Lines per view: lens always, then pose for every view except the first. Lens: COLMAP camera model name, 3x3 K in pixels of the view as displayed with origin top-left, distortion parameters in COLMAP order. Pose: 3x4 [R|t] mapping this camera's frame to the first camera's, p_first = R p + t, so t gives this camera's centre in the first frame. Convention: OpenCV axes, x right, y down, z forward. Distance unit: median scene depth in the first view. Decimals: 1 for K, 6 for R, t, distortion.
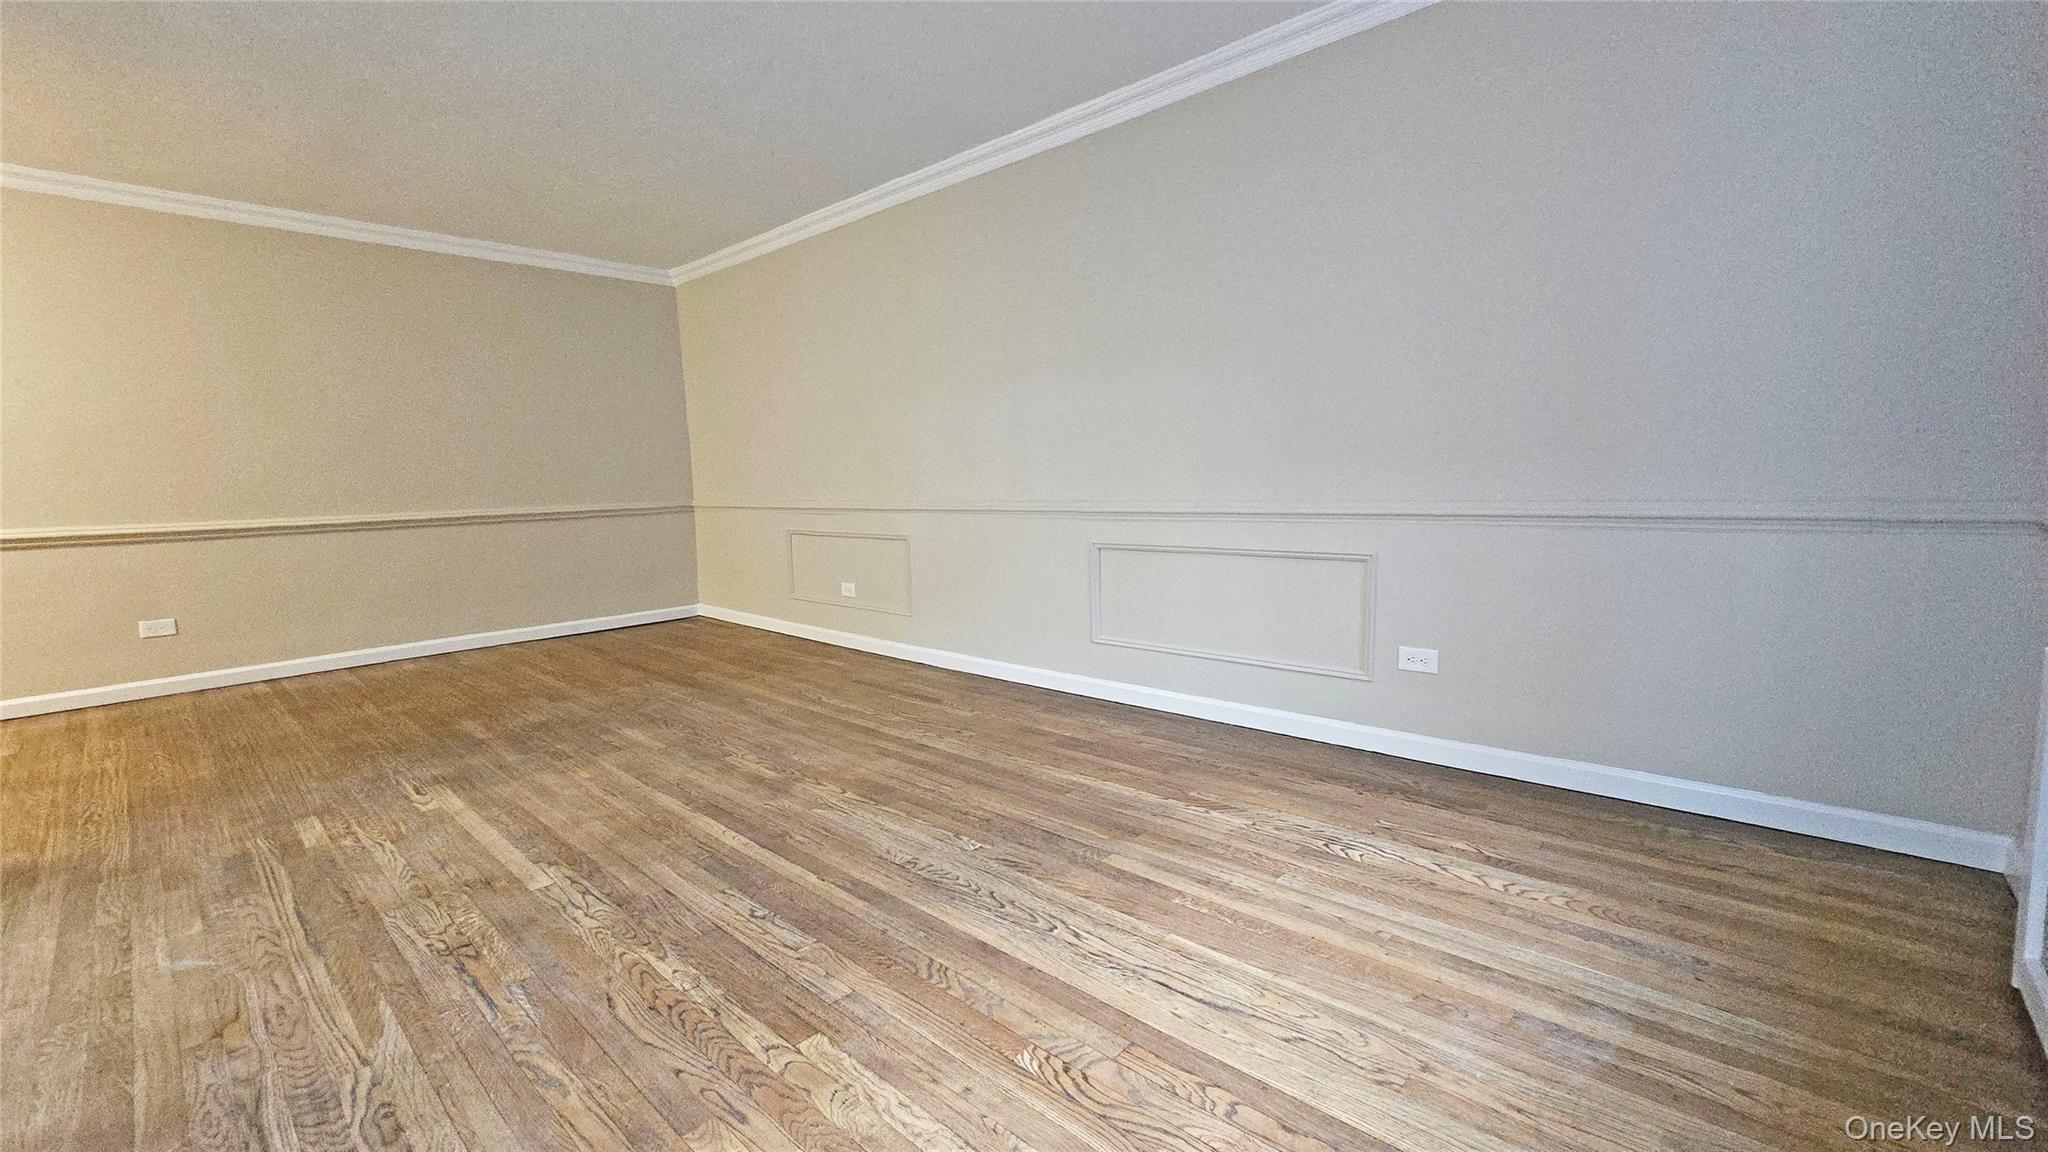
lens RADIAL K [[836.4, 0, 1012.4], [0, 836.4, 579.7], [0, 0, 1]] dist [-0.002388, -0.000025]
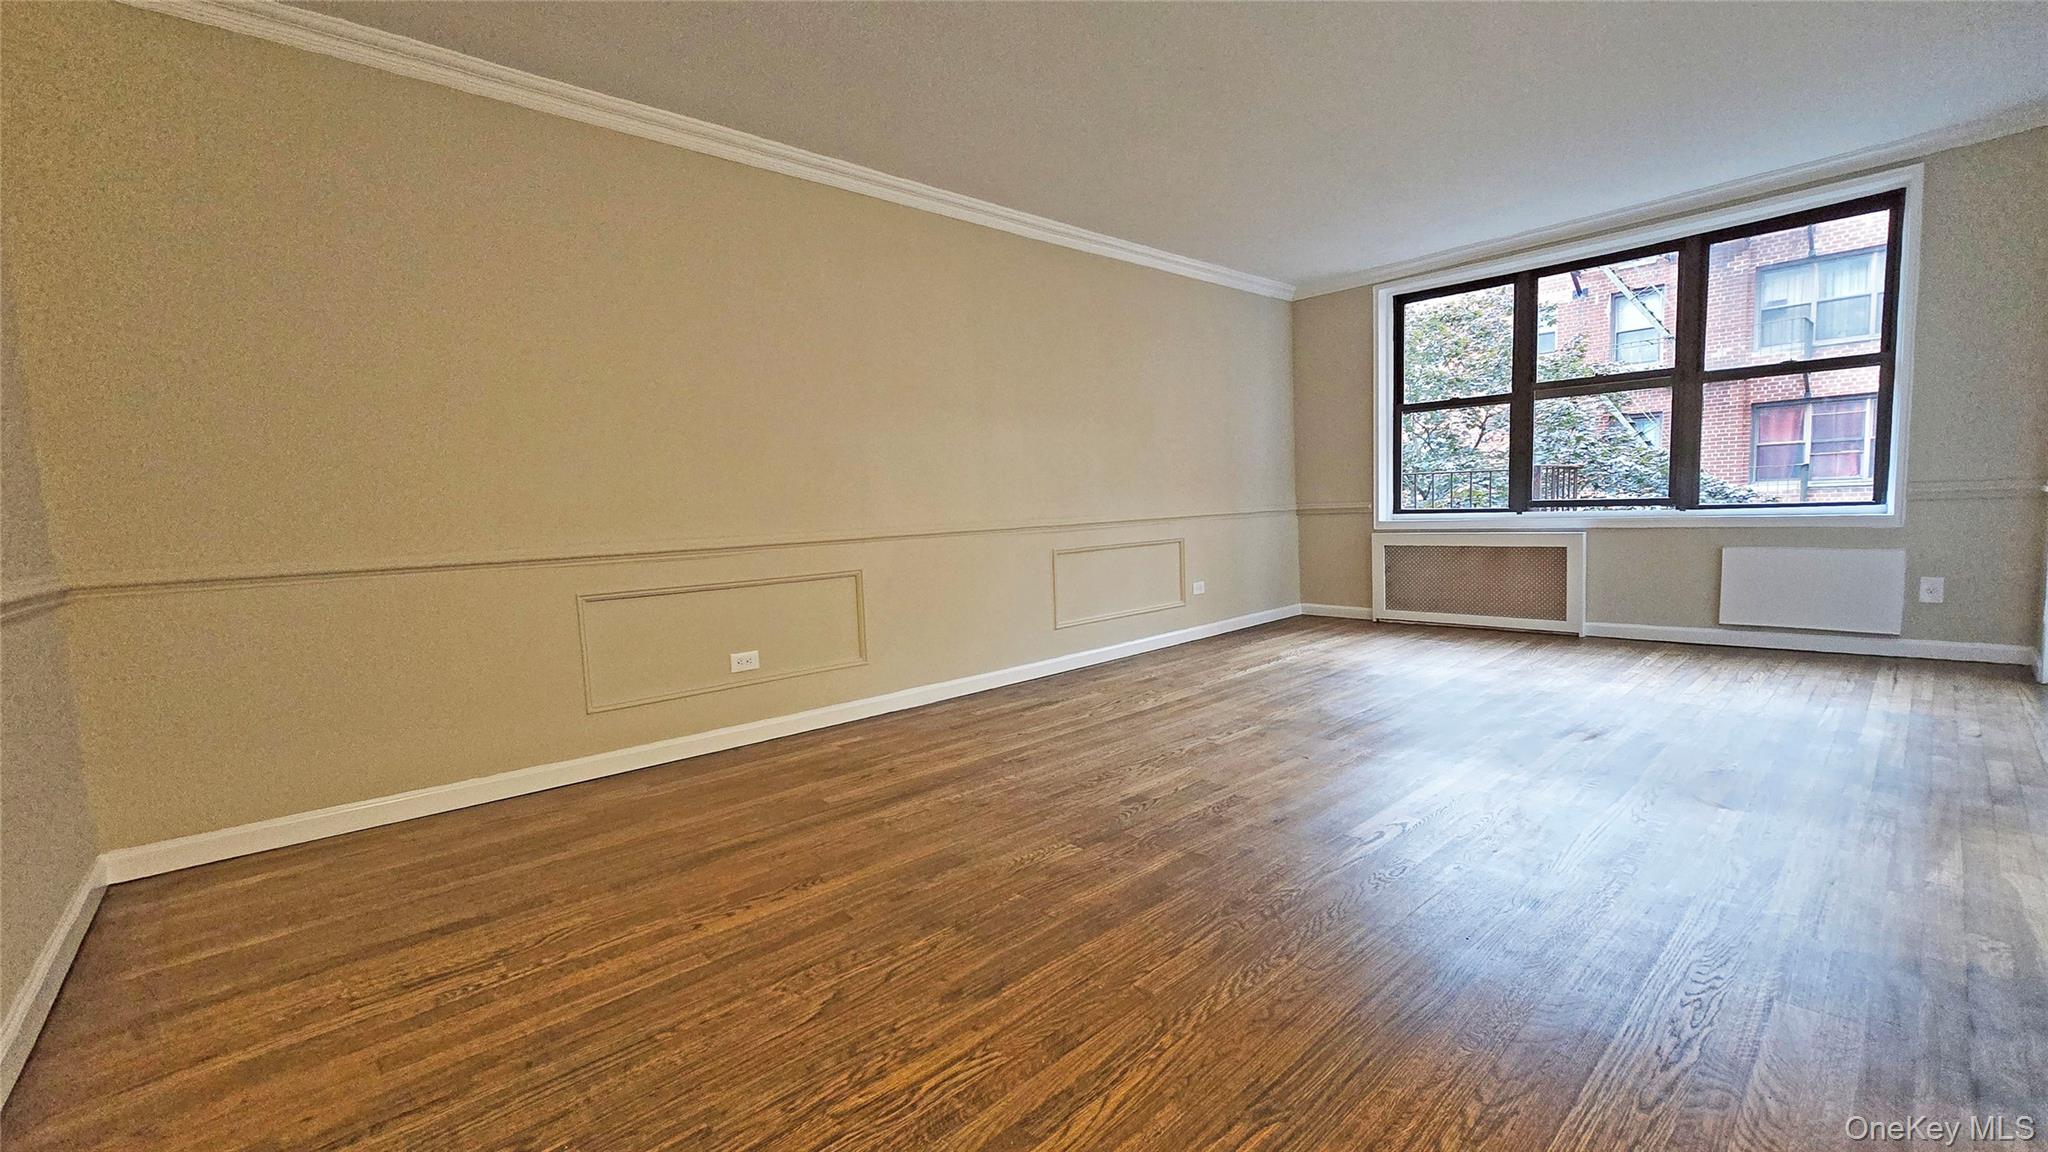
lens RADIAL K [[836.4, 0, 1012.4], [0, 836.4, 579.7], [0, 0, 1]] dist [-0.002388, -0.000025]
pose [[0.085168, -0.061061, 0.994494, -1.366851], [0.164885, 0.985222, 0.046371, -0.080453], [-0.982629, 0.160028, 0.093977, 1.095620]]
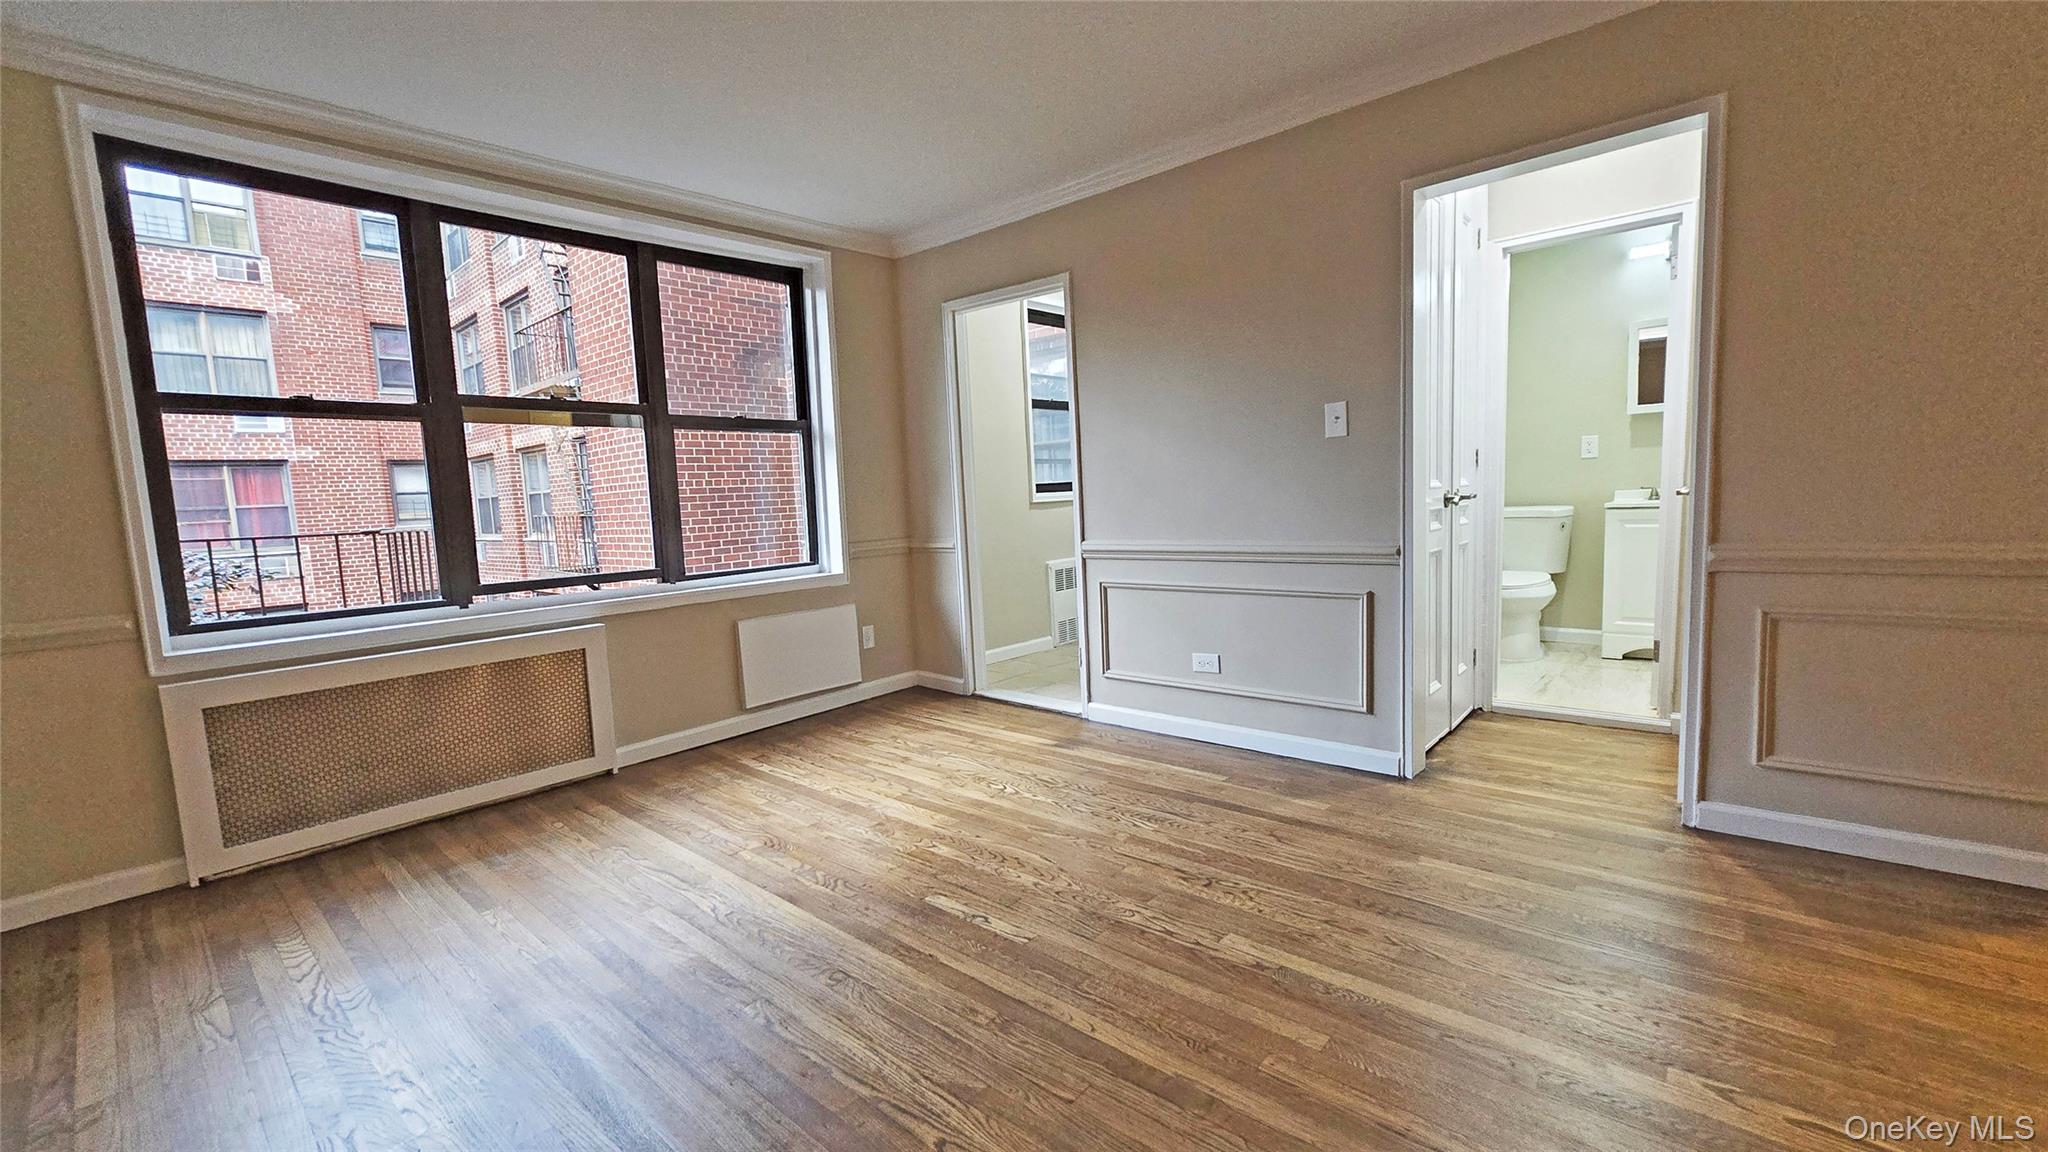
lens RADIAL K [[836.4, 0, 1012.4], [0, 836.4, 579.7], [0, 0, 1]] dist [-0.002388, -0.000025]
pose [[-0.996659, 0.081502, -0.005223, -0.233659], [0.078186, 0.970675, 0.227325, -0.178422], [0.023597, 0.226157, -0.973805, 1.227399]]
